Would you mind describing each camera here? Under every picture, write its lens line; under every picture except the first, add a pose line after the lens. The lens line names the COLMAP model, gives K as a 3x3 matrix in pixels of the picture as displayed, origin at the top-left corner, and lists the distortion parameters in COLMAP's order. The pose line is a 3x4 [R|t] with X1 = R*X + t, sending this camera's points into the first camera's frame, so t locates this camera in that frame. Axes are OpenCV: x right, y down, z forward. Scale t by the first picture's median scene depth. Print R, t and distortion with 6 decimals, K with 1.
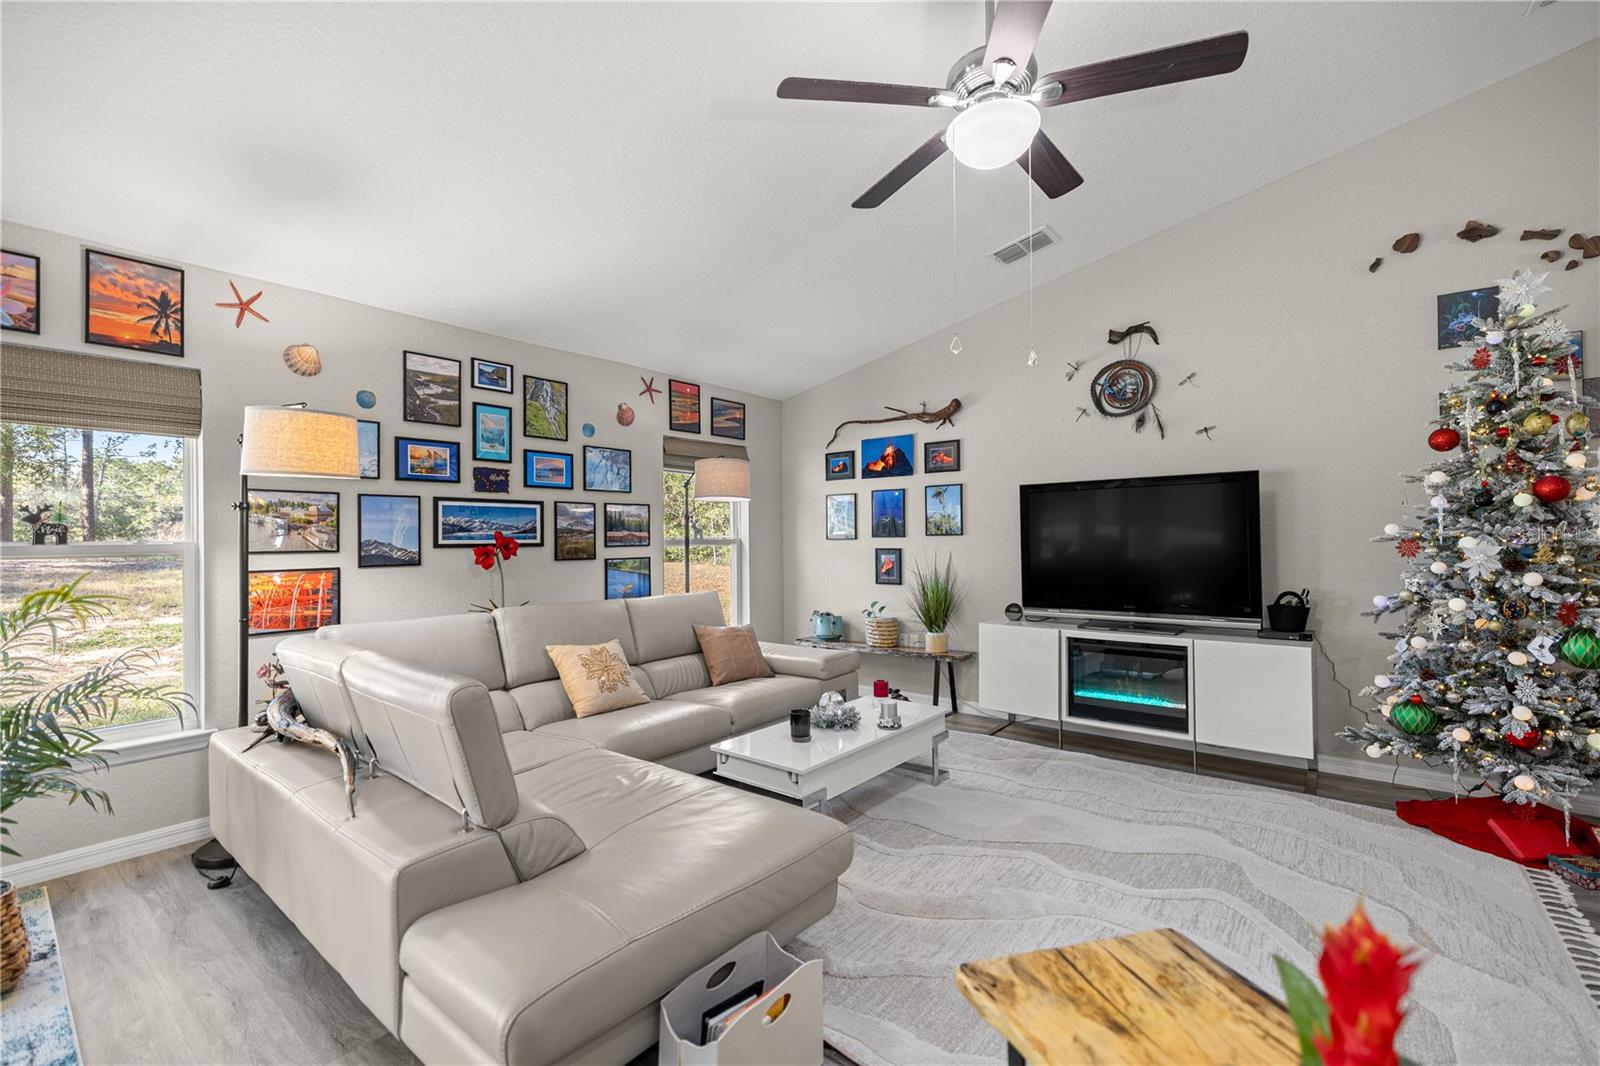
lens RADIAL K [[673.4, 0, 785.5], [0, 673.4, 532.8], [0, 0, 1]] dist [-0.000402, 0.000667]
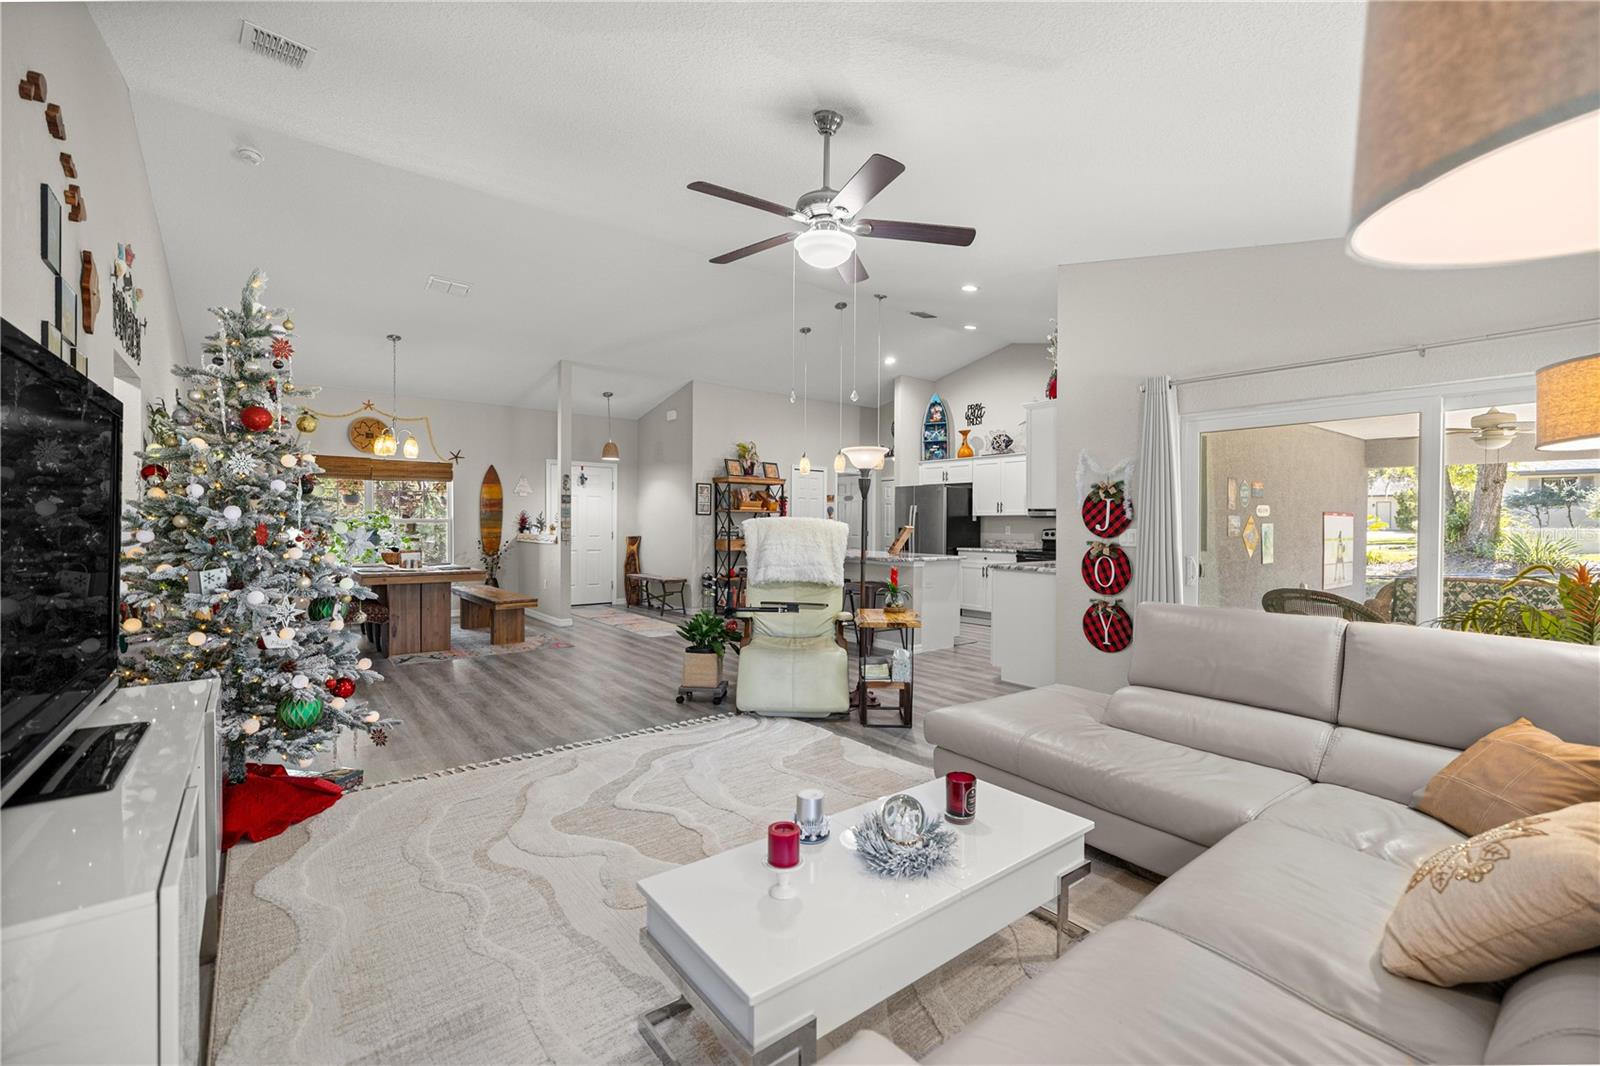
lens RADIAL K [[673.4, 0, 806.0], [0, 673.4, 530.6], [0, 0, 1]] dist [-0.000402, 0.000667]
pose [[-0.977250, -0.002898, 0.212069, 0.021282], [-0.003159, 0.999995, -0.000890, 0.011519], [-0.212066, -0.001539, -0.977254, 1.196388]]
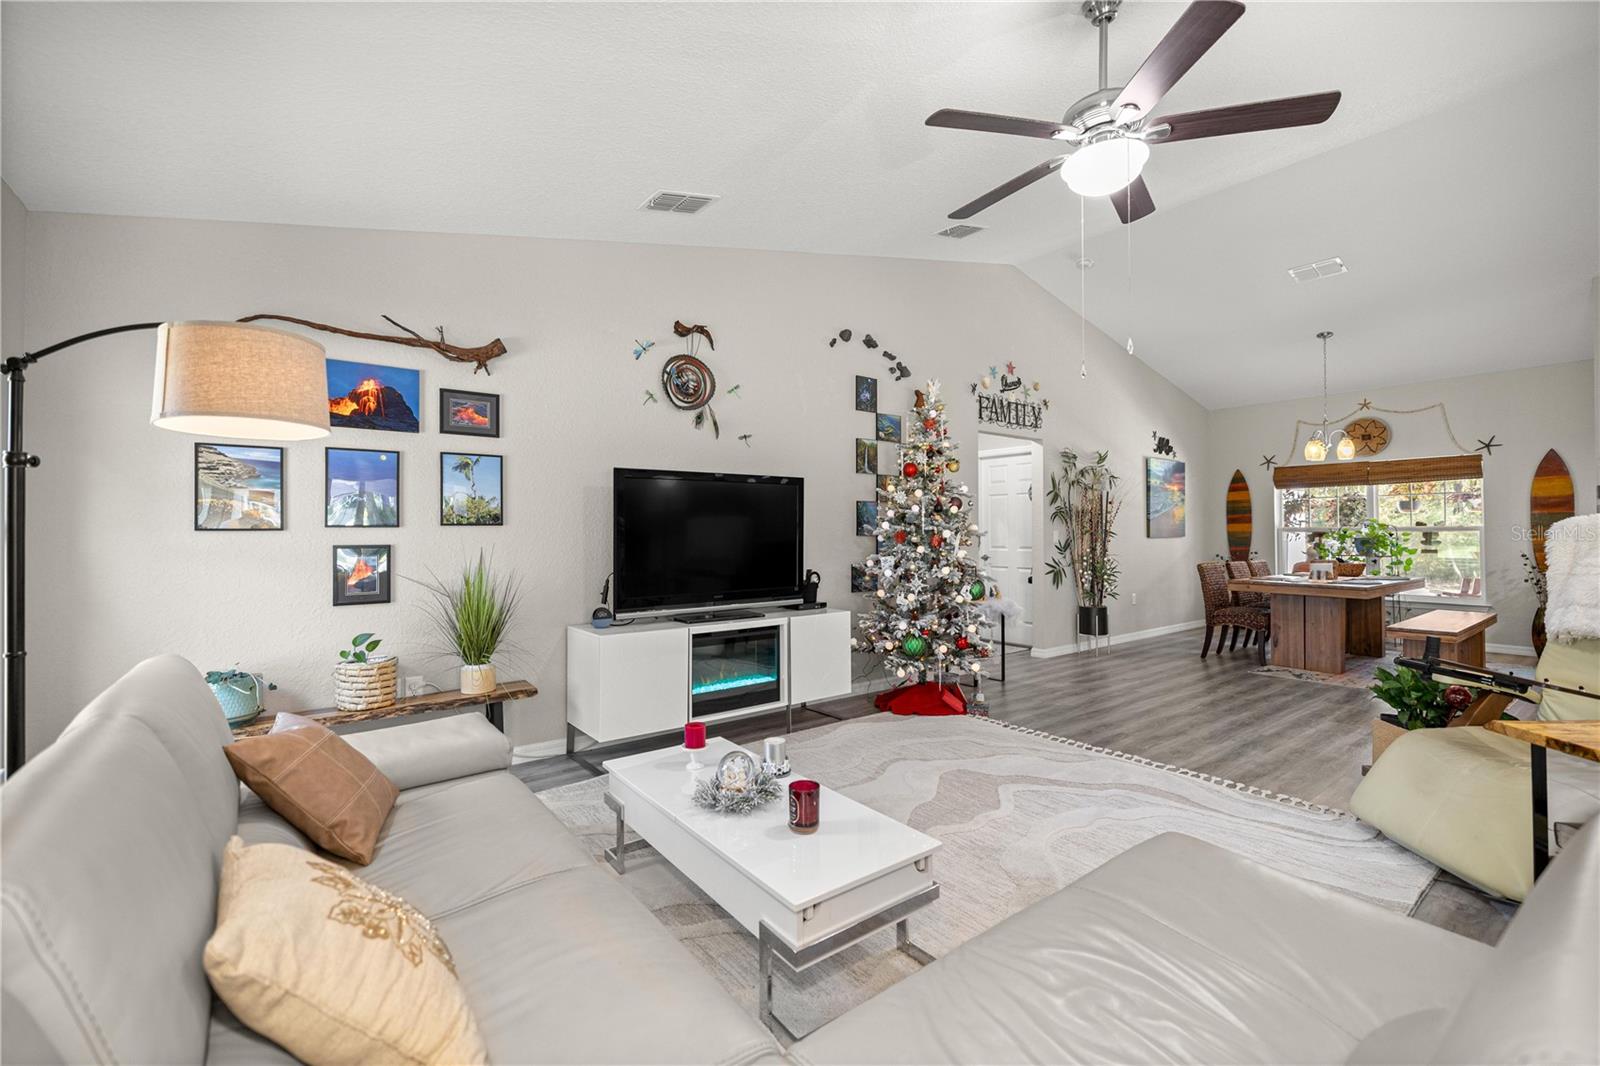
lens RADIAL K [[673.4, 0, 798.6], [0, 673.4, 525.2], [0, 0, 1]] dist [-0.000402, 0.000667]
pose [[0.235331, 0.016561, 0.971774, -0.440767], [-0.007808, 0.999855, -0.015149, 0.013746], [-0.971884, -0.004023, 0.235427, 0.599670]]
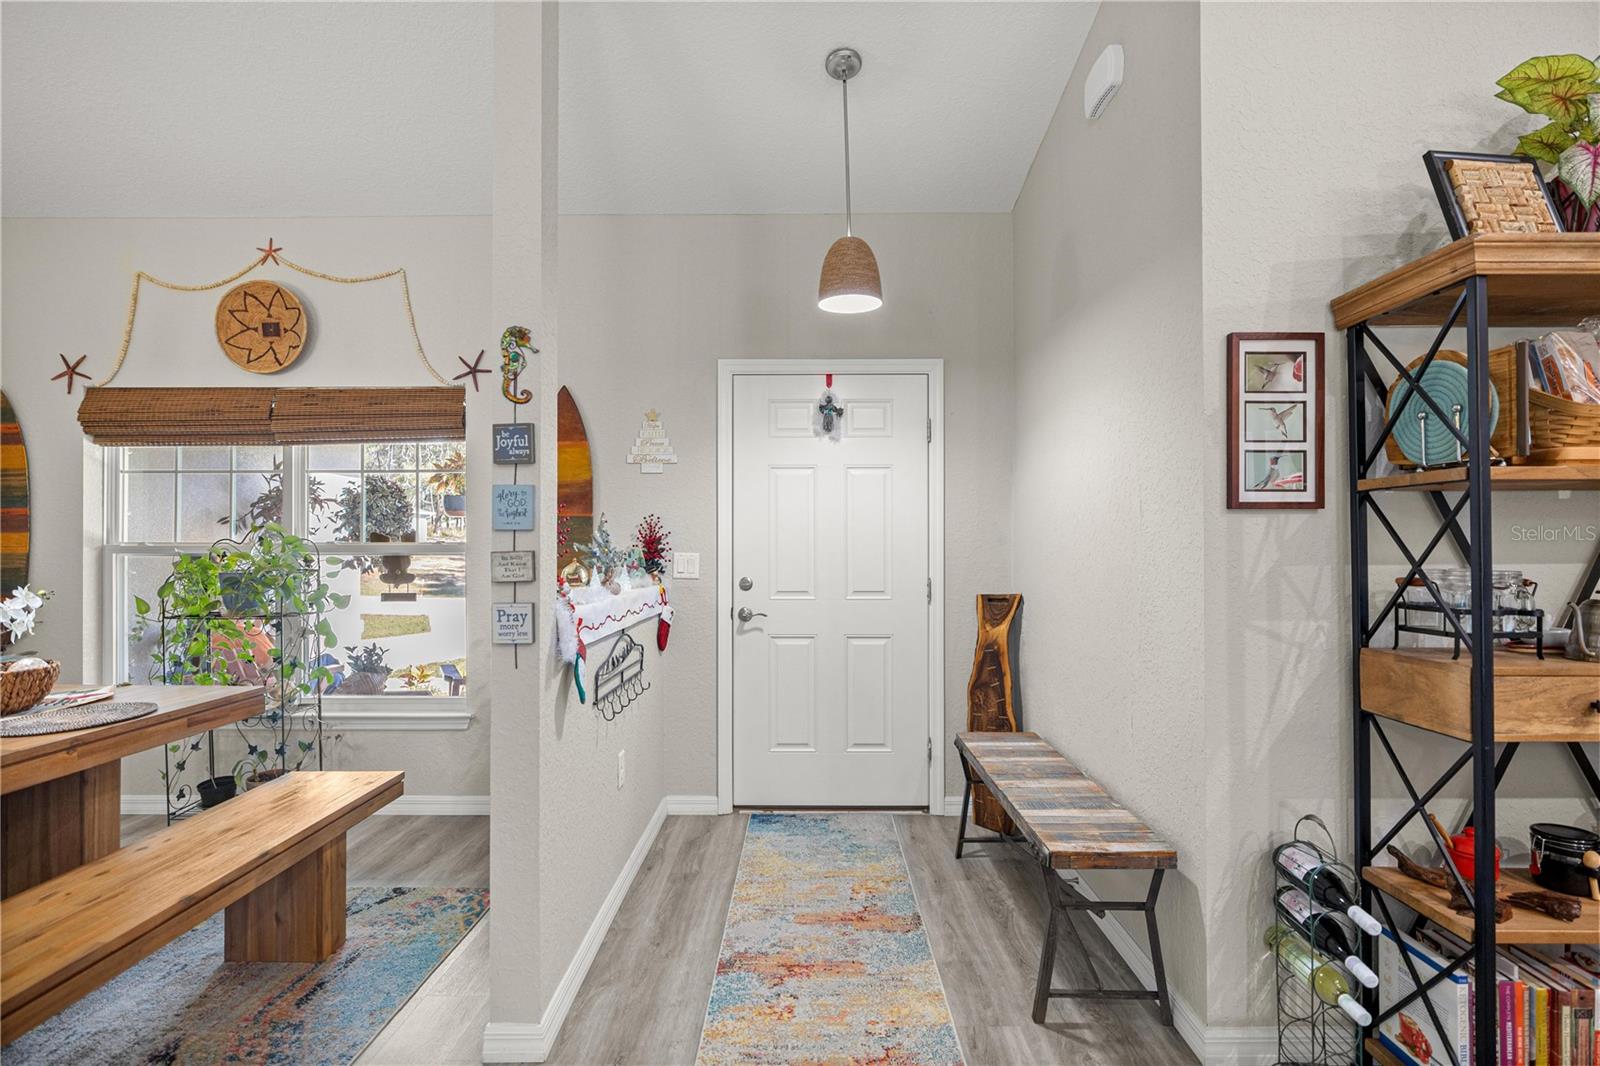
lens RADIAL K [[776.2, 0, 793.9], [0, 776.2, 535.0], [0, 0, 1]] dist [-0.000017, 0.000346]
pose [[-0.614854, 0.011429, 0.788558, 0.637910], [-0.001881, 0.999871, -0.015958, -0.017918], [-0.788639, -0.011295, -0.614753, -0.398756]]
